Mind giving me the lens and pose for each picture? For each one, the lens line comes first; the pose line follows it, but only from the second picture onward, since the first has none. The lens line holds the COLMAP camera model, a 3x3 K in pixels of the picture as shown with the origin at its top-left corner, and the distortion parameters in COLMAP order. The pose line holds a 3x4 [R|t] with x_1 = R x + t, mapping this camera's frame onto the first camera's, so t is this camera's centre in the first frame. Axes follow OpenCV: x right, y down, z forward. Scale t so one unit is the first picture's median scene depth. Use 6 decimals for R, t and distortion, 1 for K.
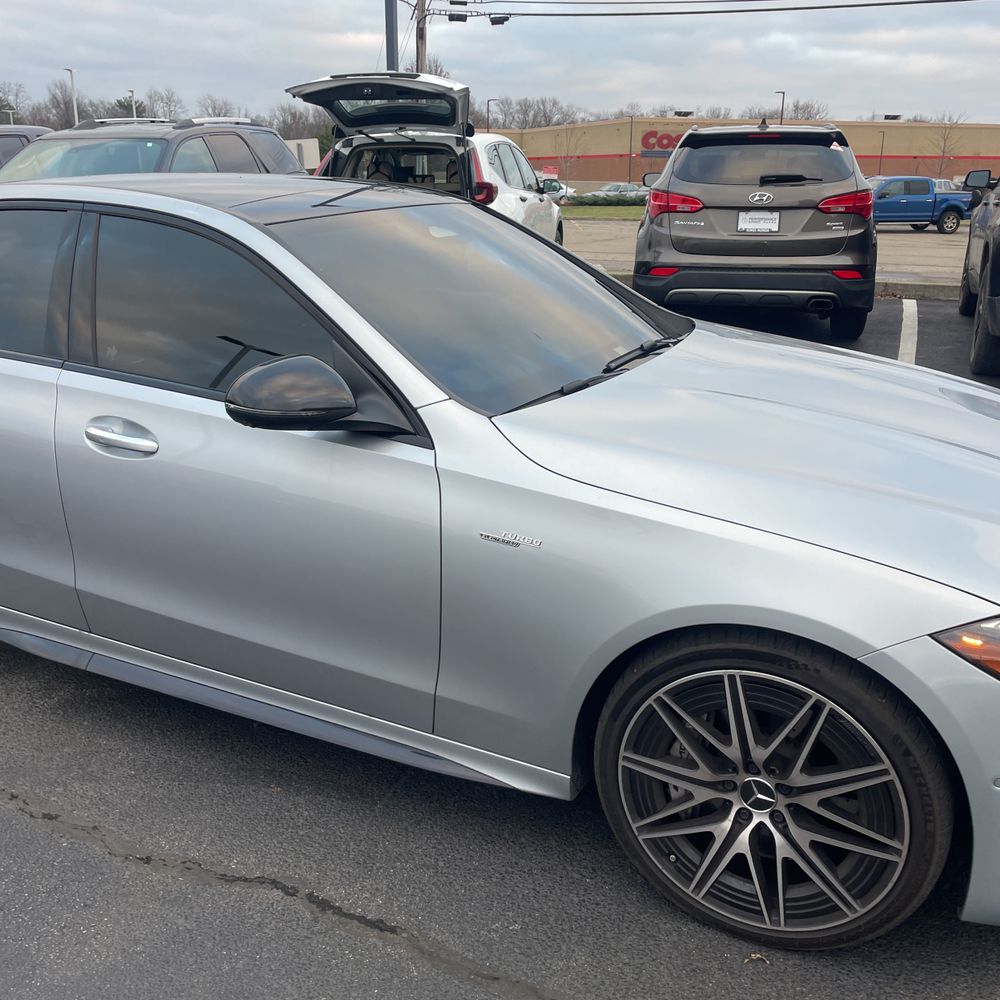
lens RADIAL K [[994.4, 0, 497.0], [0, 994.4, 499.9], [0, 0, 1]] dist [0.098757, -0.130202]
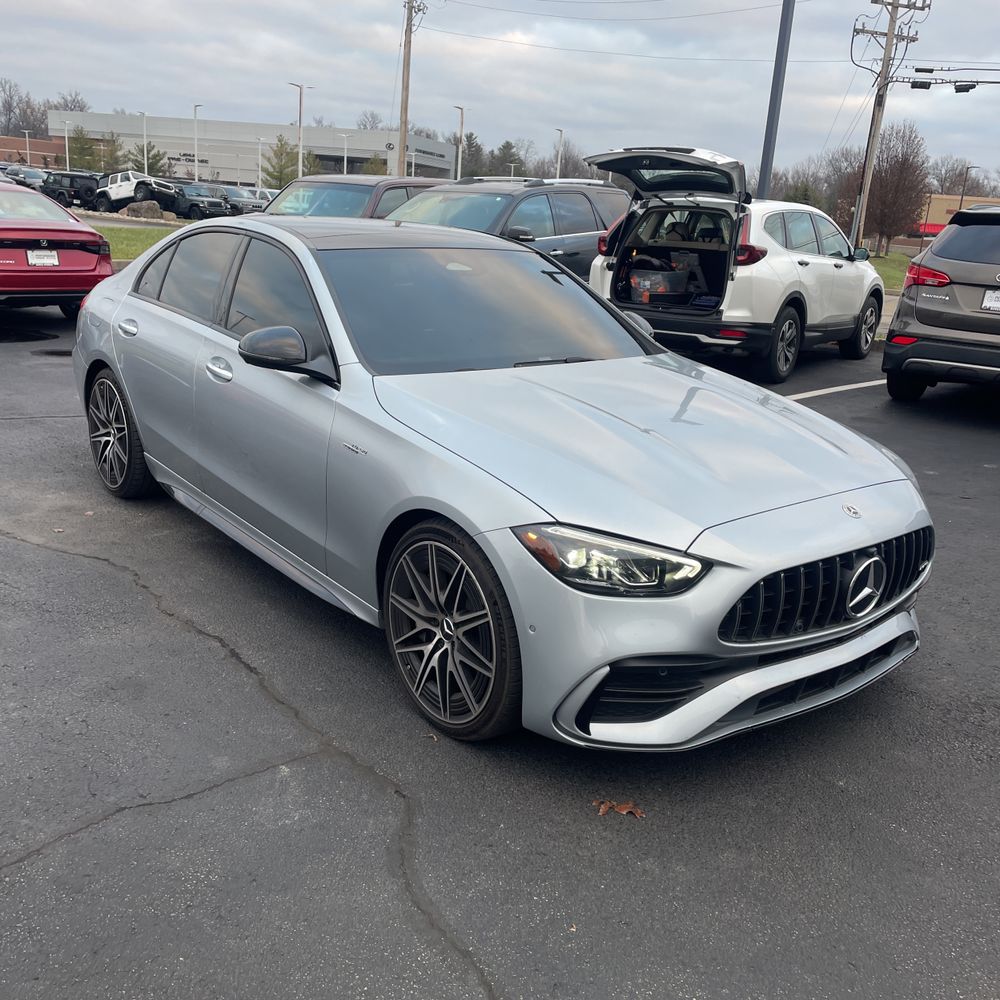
lens RADIAL K [[994.4, 0, 497.0], [0, 994.4, 499.9], [0, 0, 1]] dist [0.098757, -0.130202]
pose [[0.902164, 0.170565, -0.396242, 0.866524], [-0.190806, 0.981555, -0.011912, 0.096063], [0.386902, 0.086352, 0.918069, -0.380567]]
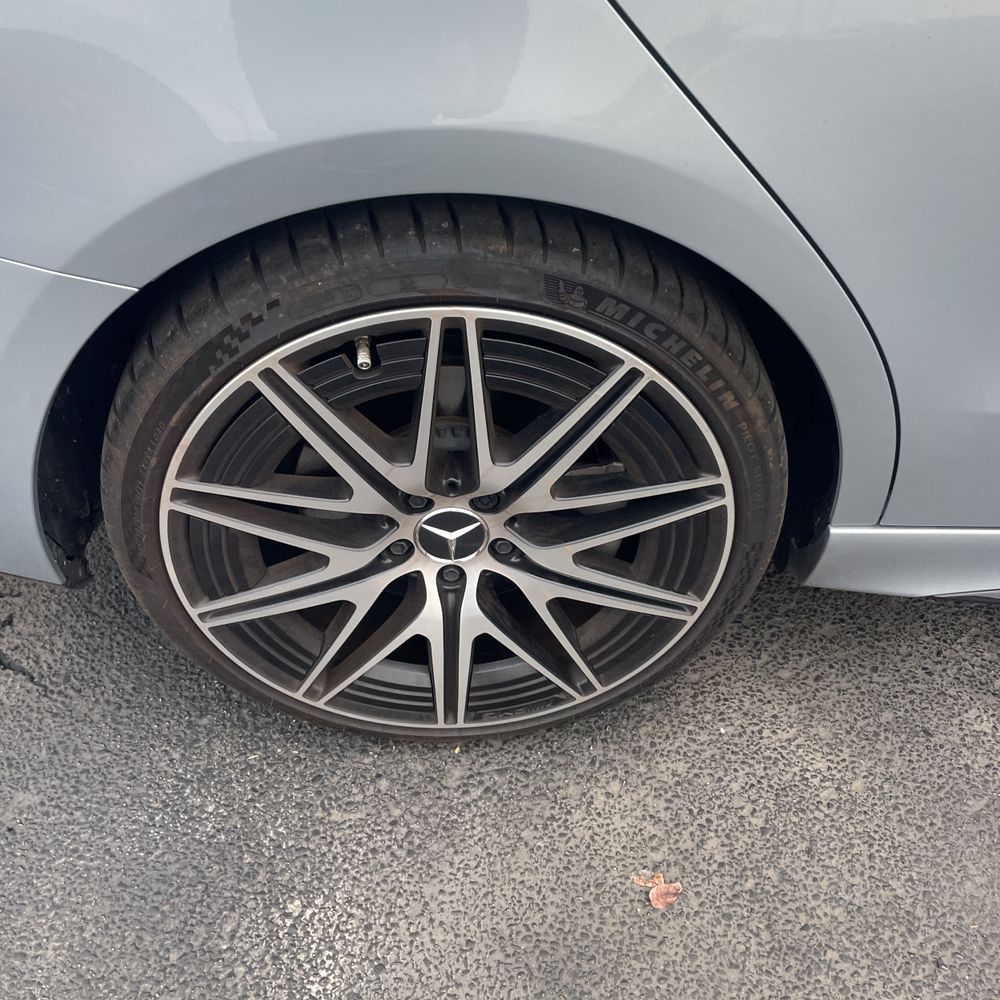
lens RADIAL K [[994.4, 0, 497.0], [0, 994.4, 499.9], [0, 0, 1]] dist [0.098757, -0.130202]
pose [[0.877265, -0.311726, 0.365012, -1.177613], [0.138807, 0.892690, 0.428763, -0.136579], [-0.459498, -0.325472, 0.826395, 1.135689]]
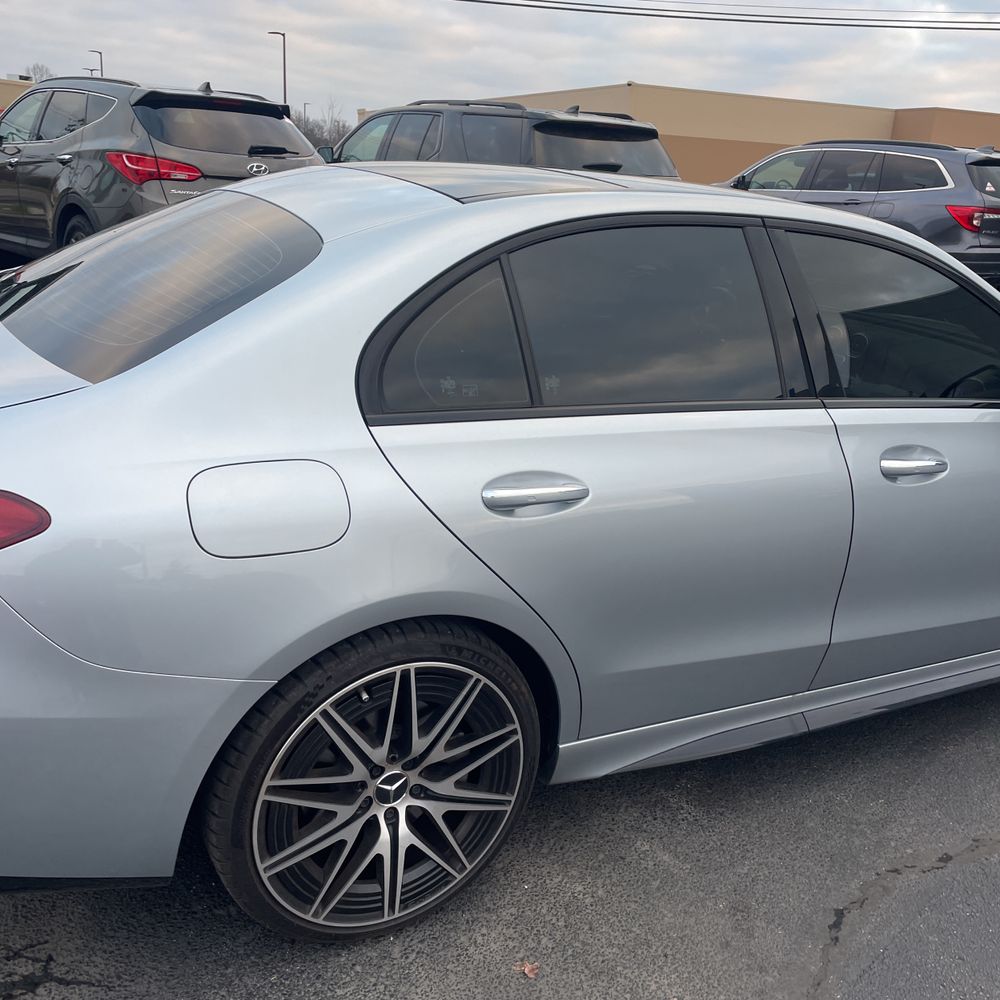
lens RADIAL K [[994.4, 0, 497.0], [0, 994.4, 499.9], [0, 0, 1]] dist [0.098757, -0.130202]
pose [[0.570754, -0.230326, 0.788156, -1.647781], [0.193312, 0.970565, 0.143643, -0.293409], [-0.798042, 0.070376, 0.598478, 0.883051]]
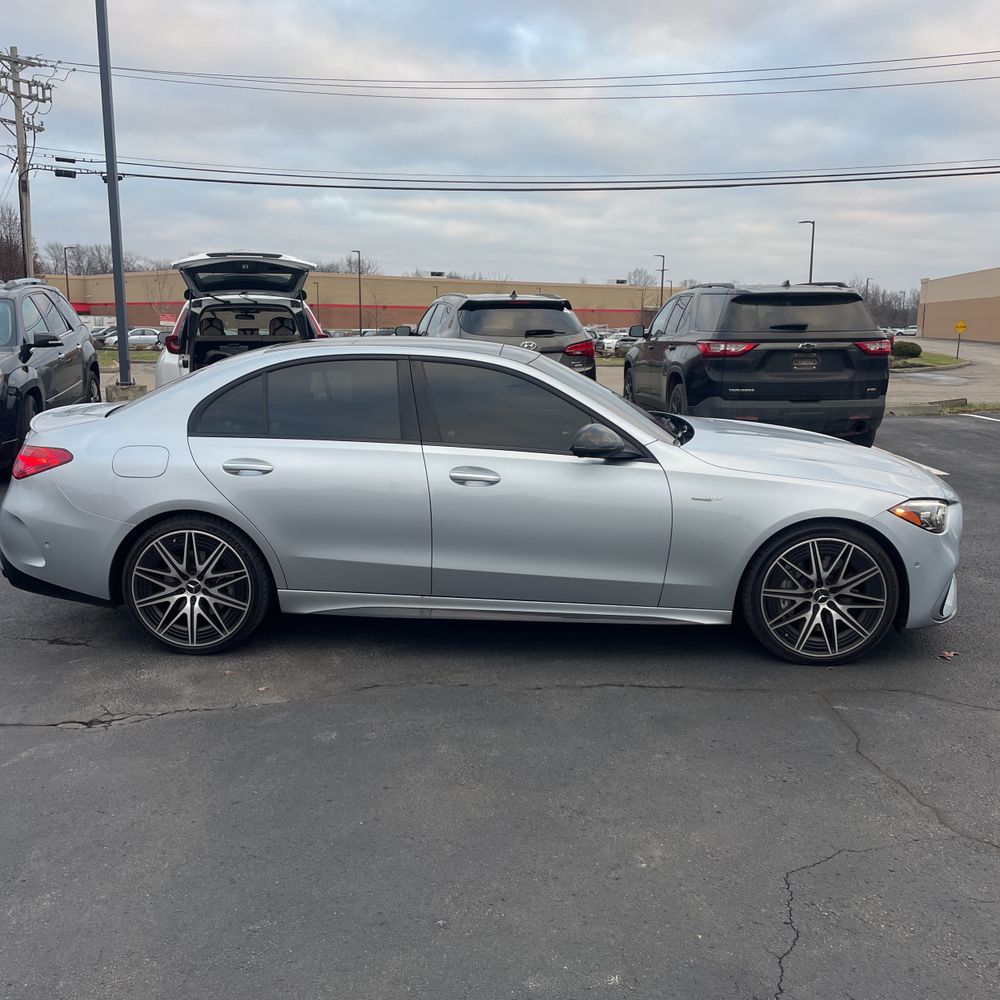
lens RADIAL K [[989.2, 0, 484.3], [0, 989.2, 503.5], [0, 0, 1]] dist [0.110909, -0.129836]
pose [[0.918700, -0.073614, 0.388035, -1.284426], [0.123785, 0.986643, -0.105894, 0.221229], [-0.375056, 0.145318, 0.915541, -0.820584]]
